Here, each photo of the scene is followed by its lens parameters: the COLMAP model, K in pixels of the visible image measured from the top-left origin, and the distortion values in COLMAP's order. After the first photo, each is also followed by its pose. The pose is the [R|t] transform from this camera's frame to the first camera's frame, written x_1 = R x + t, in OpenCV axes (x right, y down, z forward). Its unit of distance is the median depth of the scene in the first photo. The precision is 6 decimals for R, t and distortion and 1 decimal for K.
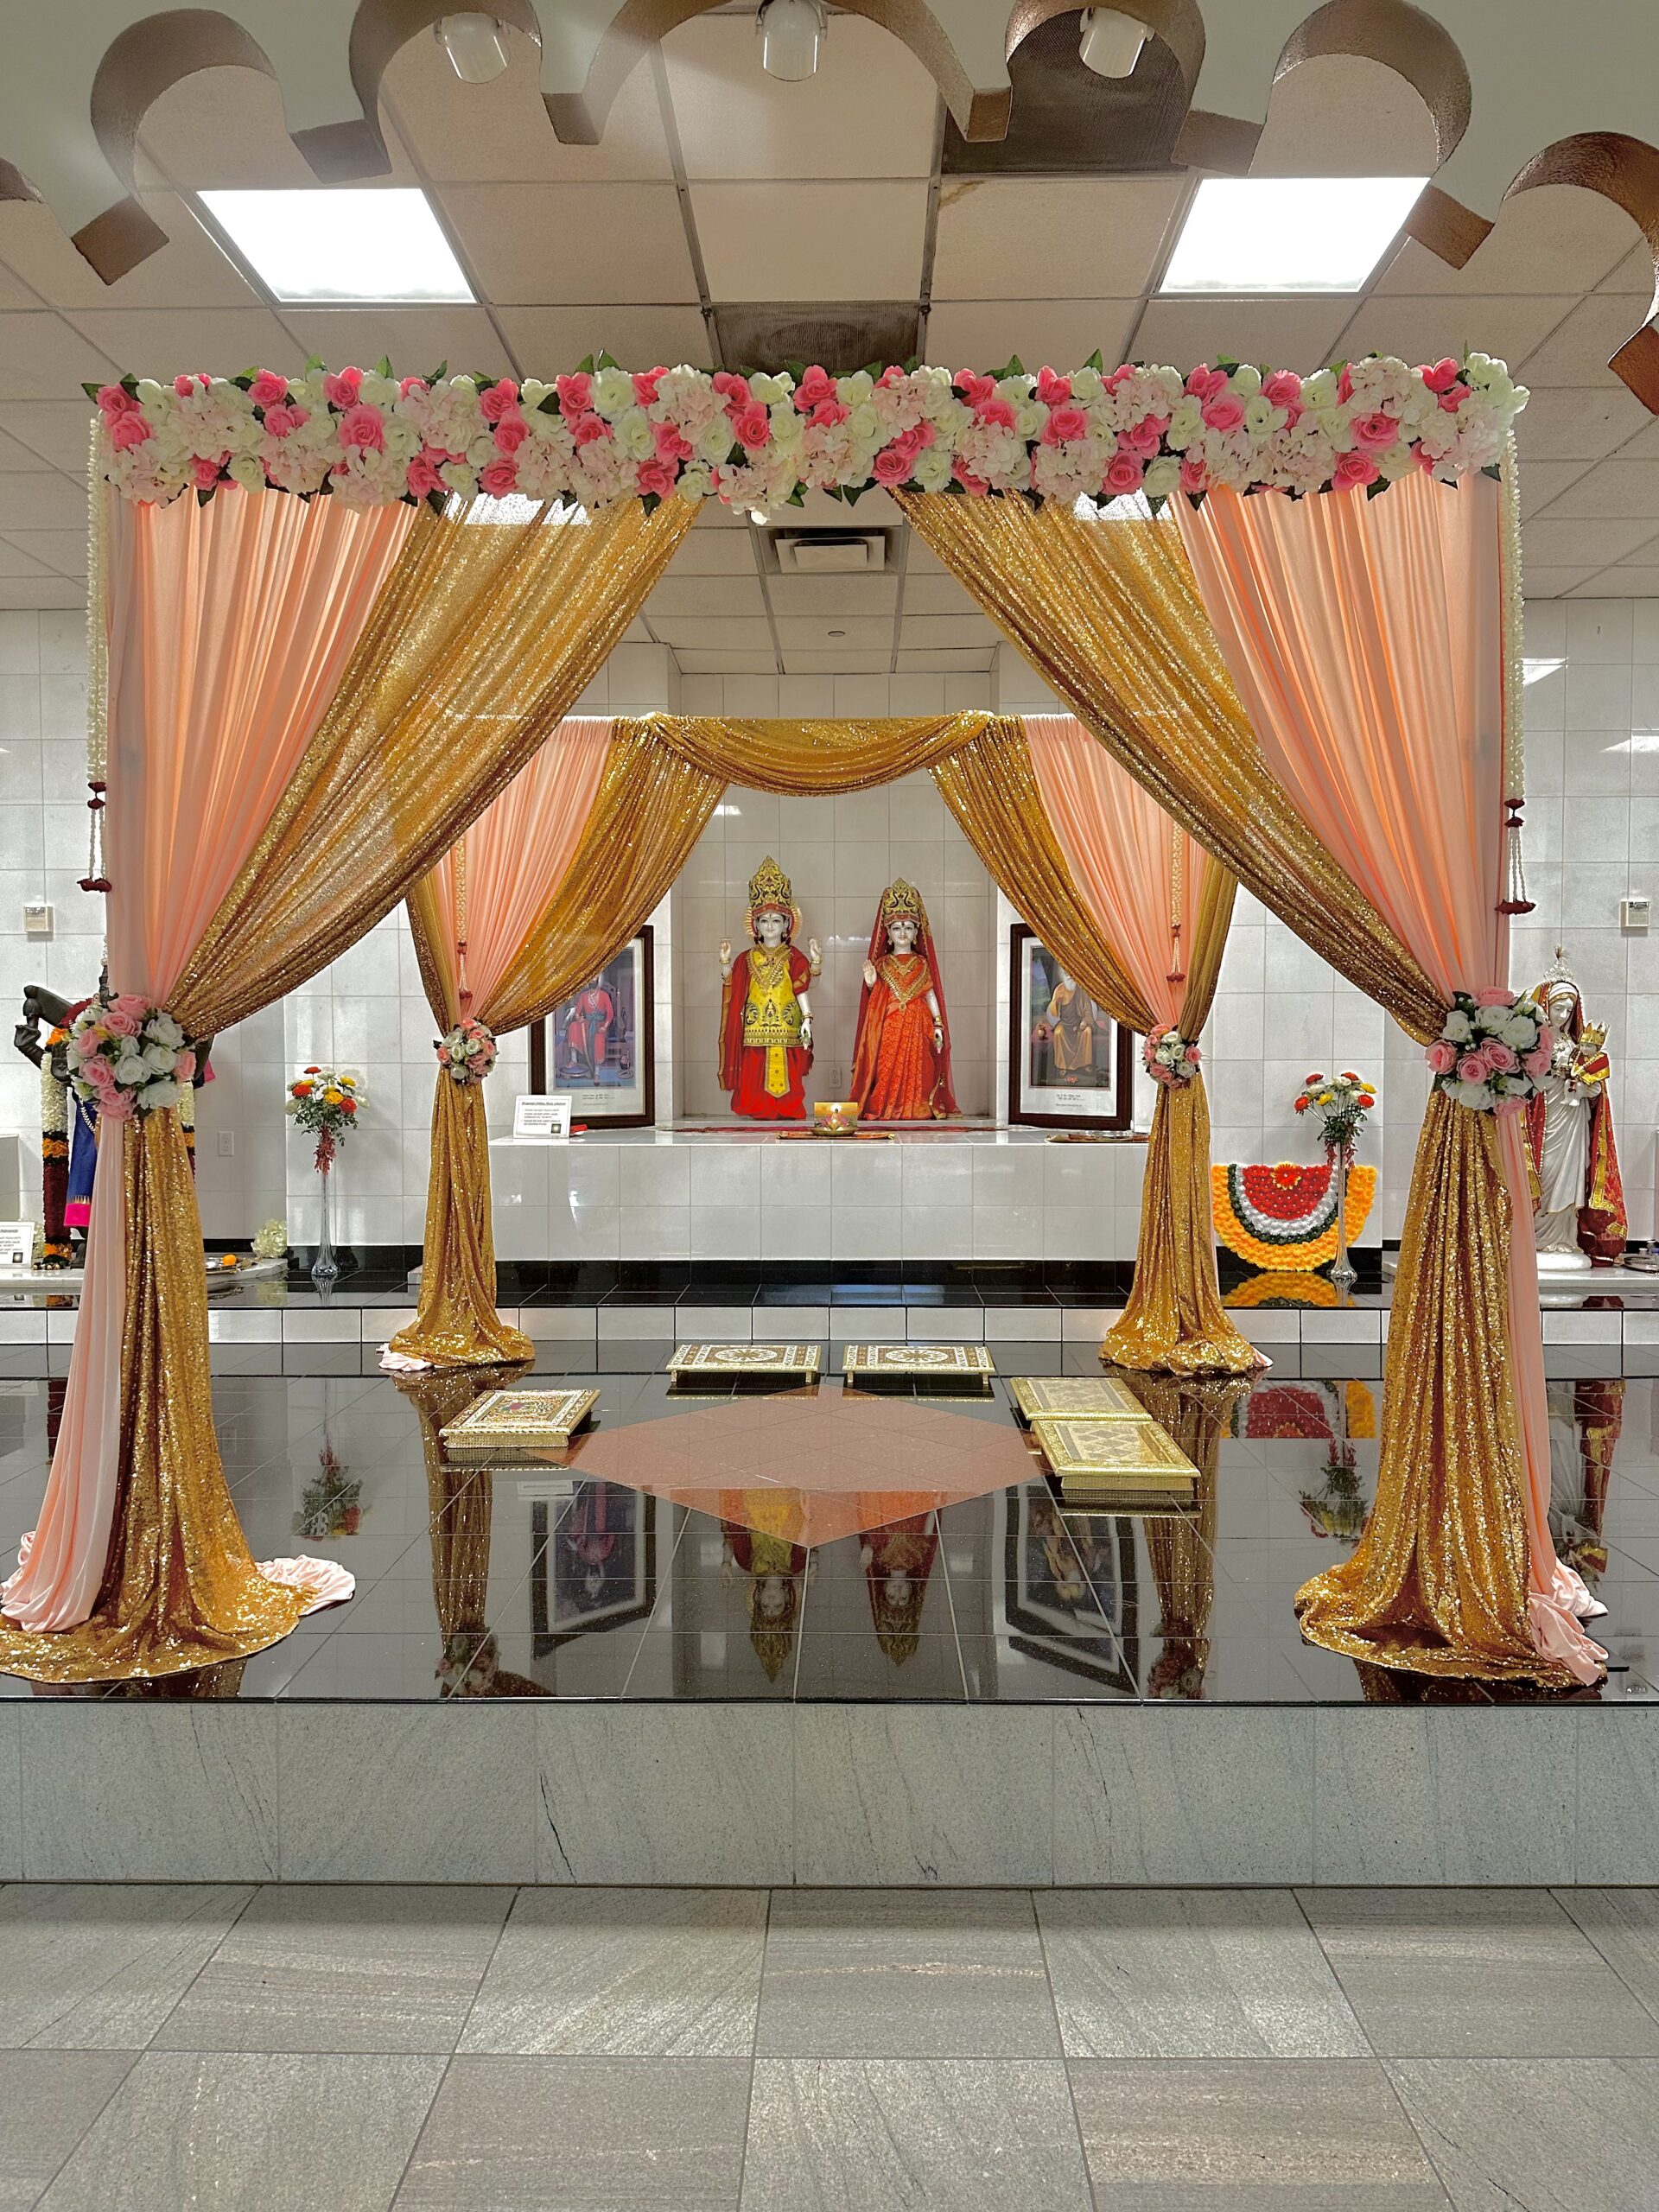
lens RADIAL K [[1571.5, 0, 832.6], [0, 1571.5, 1062.4], [0, 0, 1]] dist [0.068232, -0.003335]
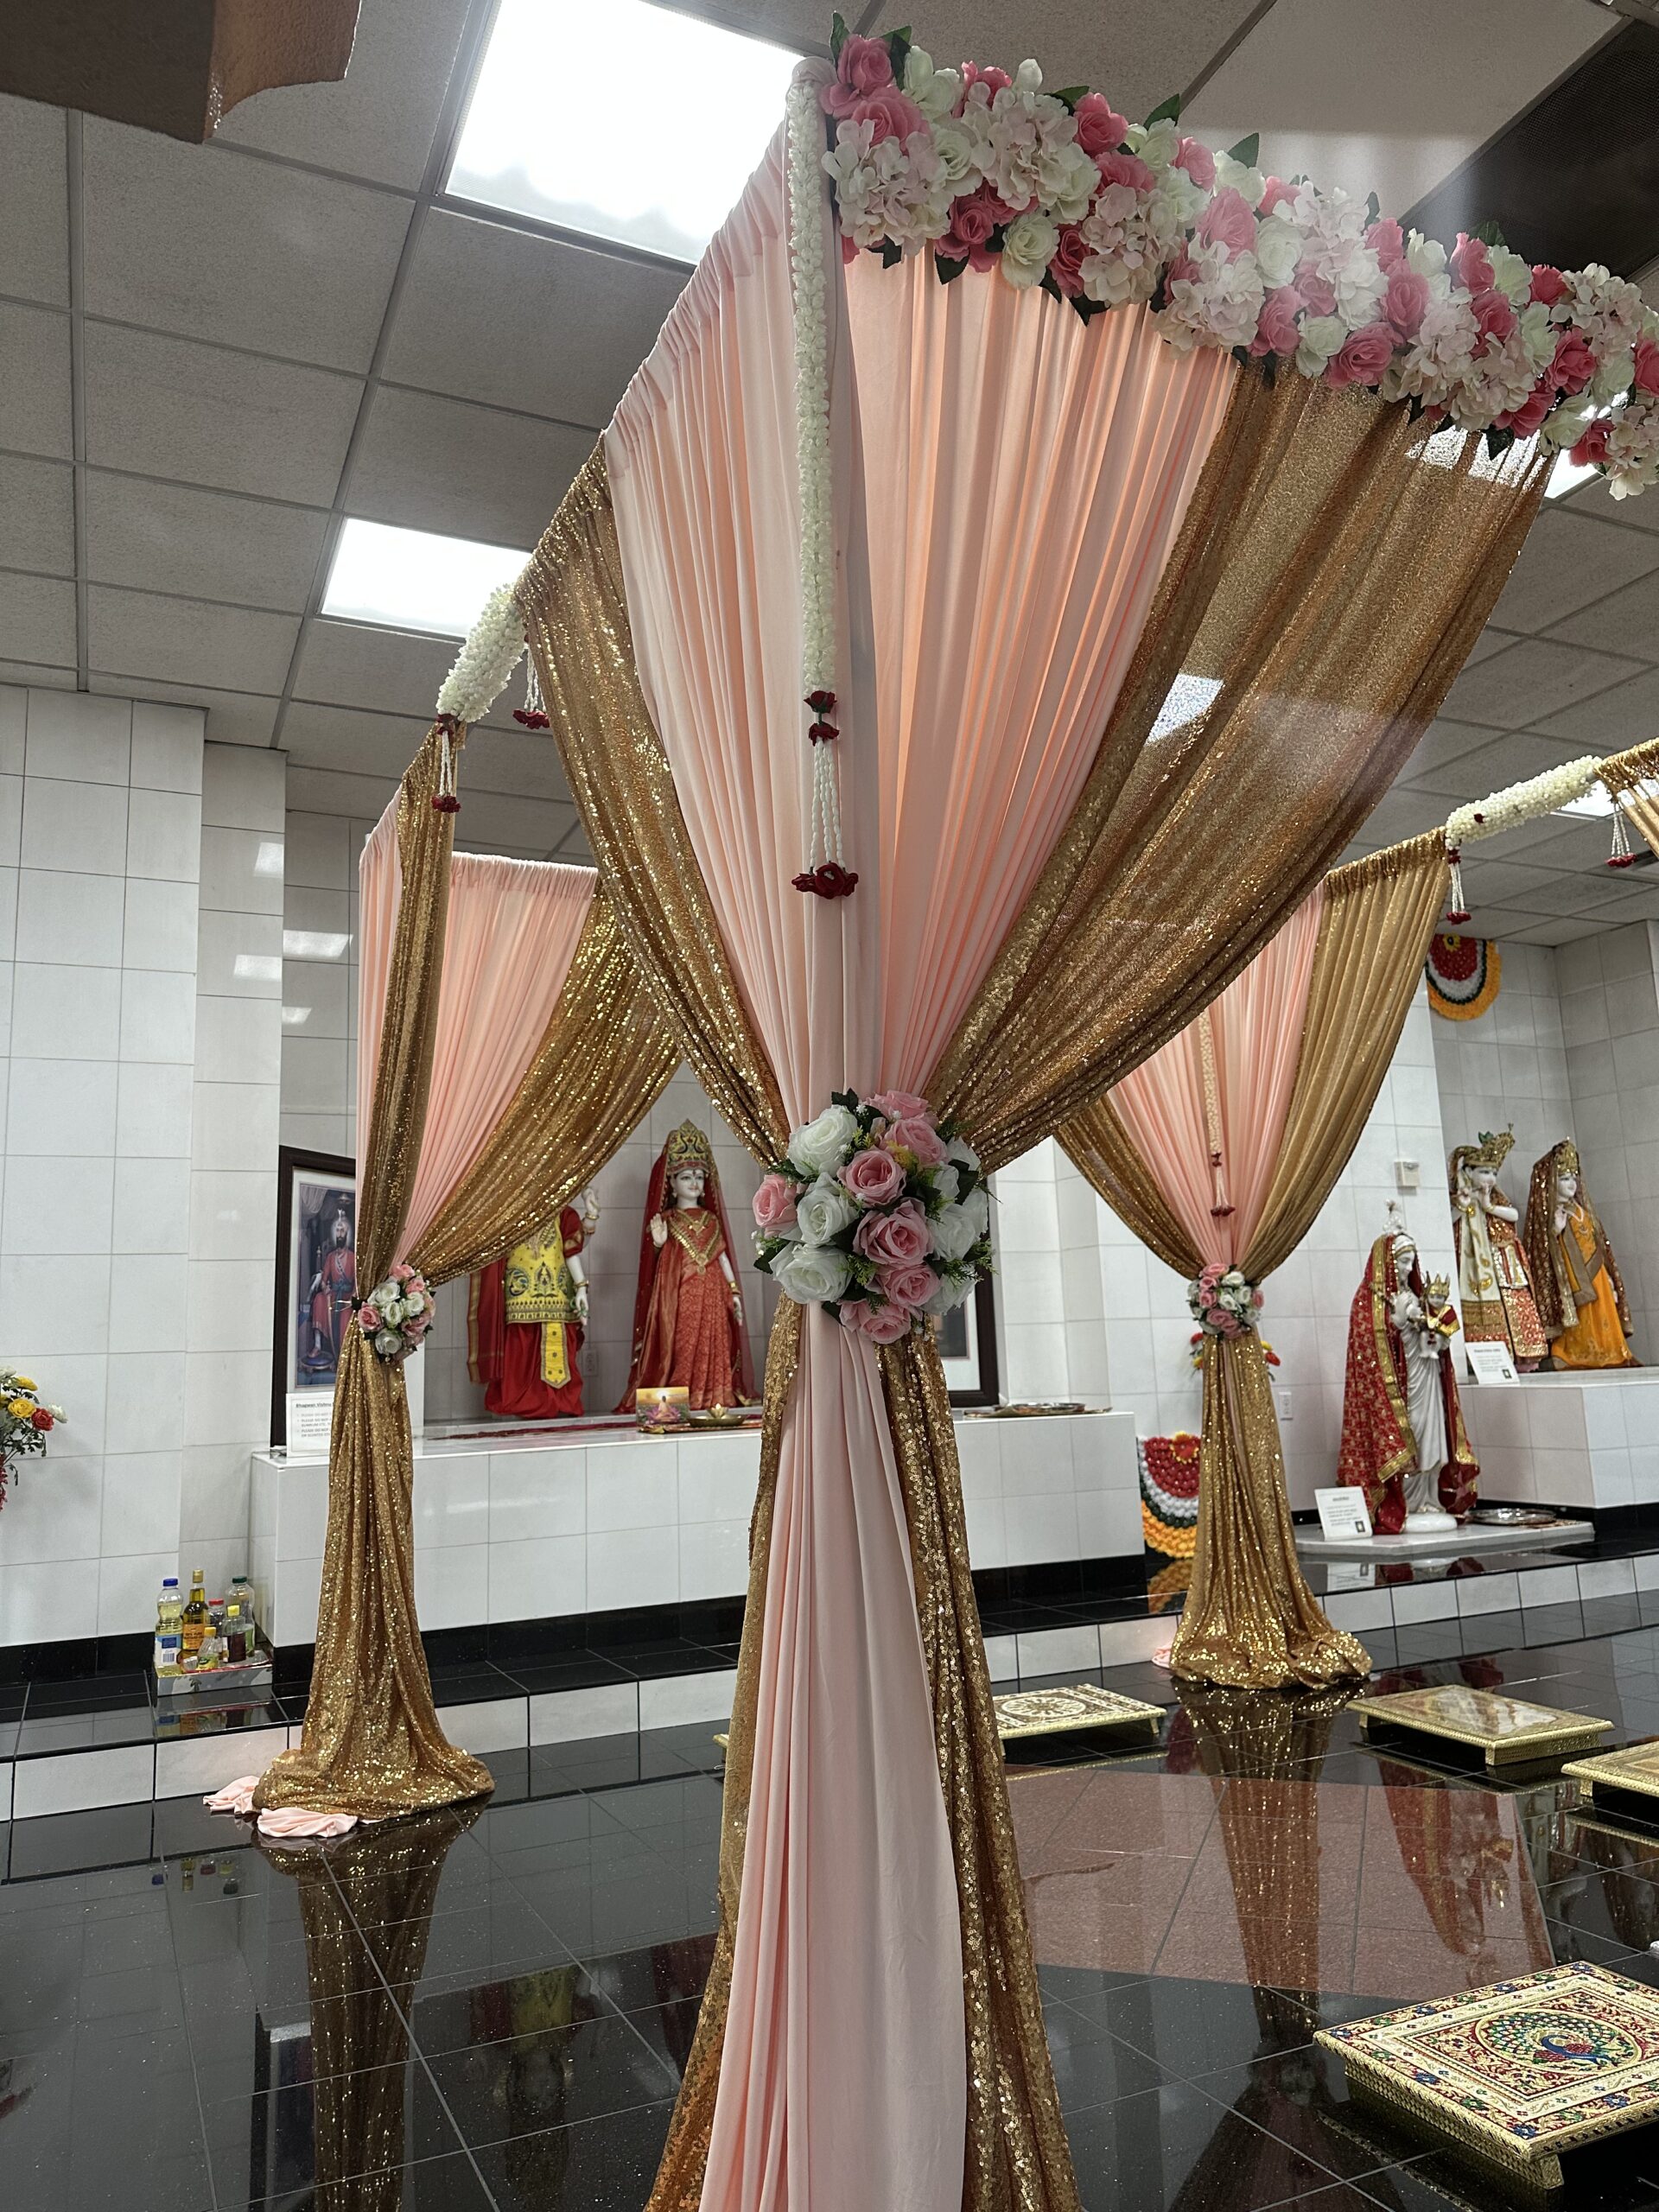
lens RADIAL K [[1571.5, 0, 832.6], [0, 1571.5, 1062.4], [0, 0, 1]] dist [0.068232, -0.003335]
pose [[0.904212, 0.048175, 0.424358, -0.282799], [0.036015, 0.981477, -0.188162, 0.017967], [-0.425563, 0.185422, 0.885729, 0.233083]]
